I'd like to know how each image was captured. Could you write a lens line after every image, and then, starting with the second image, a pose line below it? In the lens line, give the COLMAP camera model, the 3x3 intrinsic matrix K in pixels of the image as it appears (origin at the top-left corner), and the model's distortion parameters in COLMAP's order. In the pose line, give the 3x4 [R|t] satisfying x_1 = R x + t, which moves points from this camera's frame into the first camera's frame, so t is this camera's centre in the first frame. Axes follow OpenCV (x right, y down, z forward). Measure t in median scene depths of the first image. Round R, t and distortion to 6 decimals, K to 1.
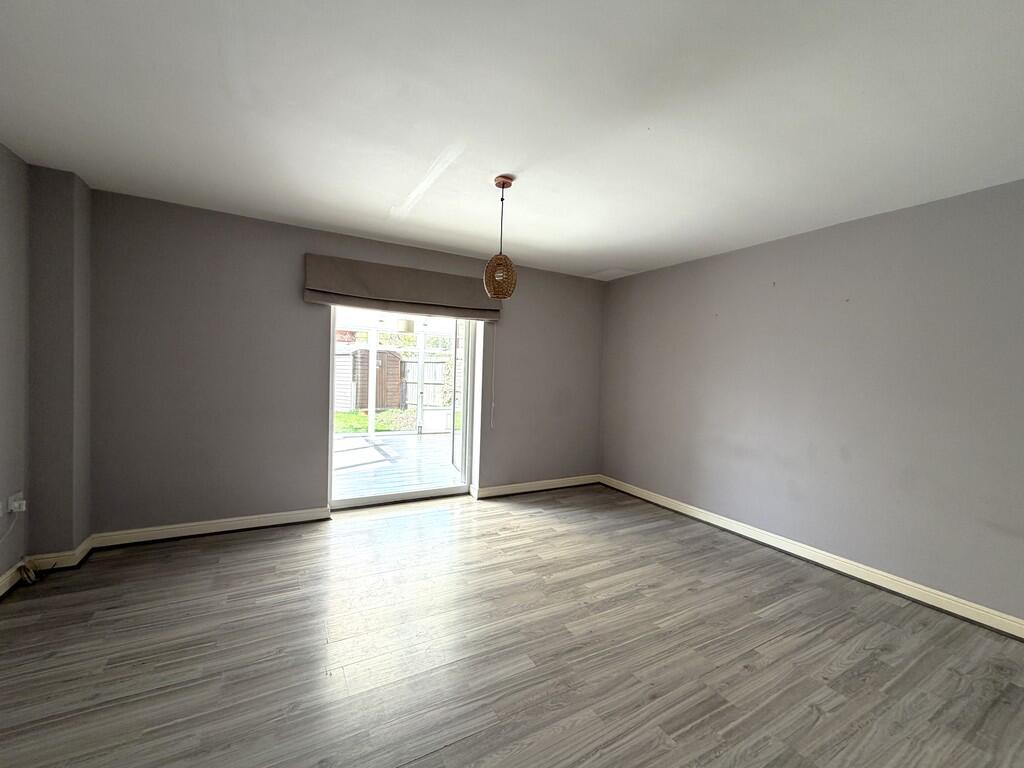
lens RADIAL K [[406.6, 0, 512.0], [0, 406.6, 384.0], [0, 0, 1]] dist [0.002389, 0.000104]
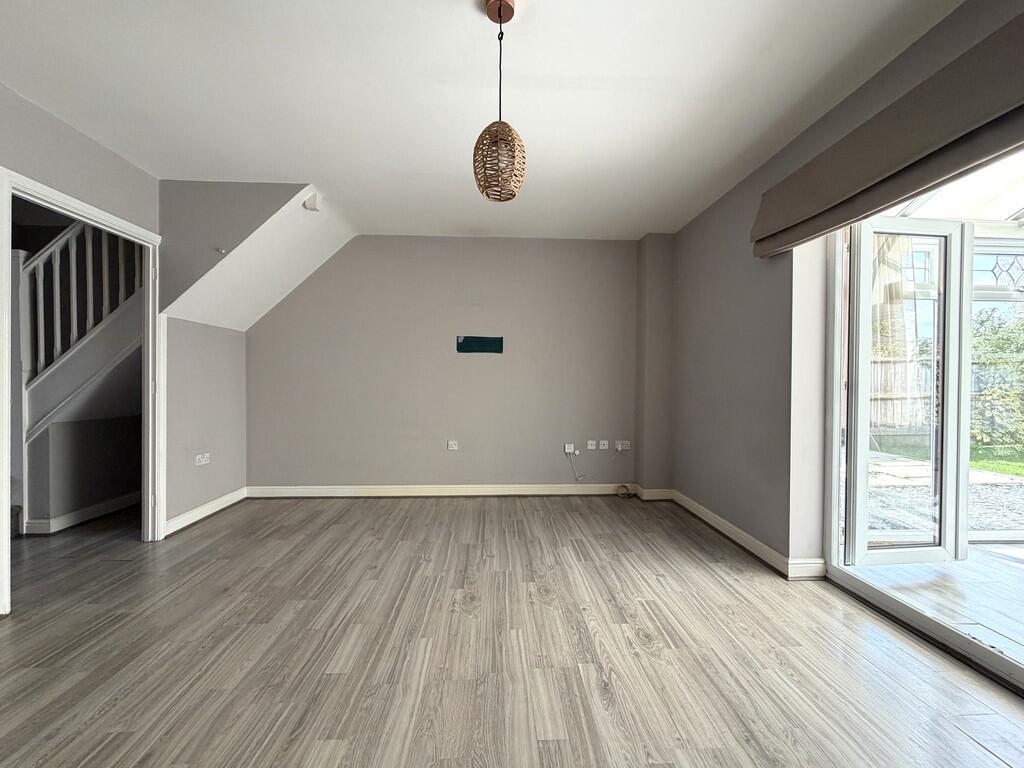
lens RADIAL K [[412.9, 0, 506.0], [0, 412.9, 386.4], [0, 0, 1]] dist [-0.001731, -0.000250]
pose [[-0.451254, -0.028924, -0.891927, 0.584618], [-0.049138, 0.998764, -0.007529, 0.094857], [0.891042, 0.040430, -0.452117, 1.507092]]
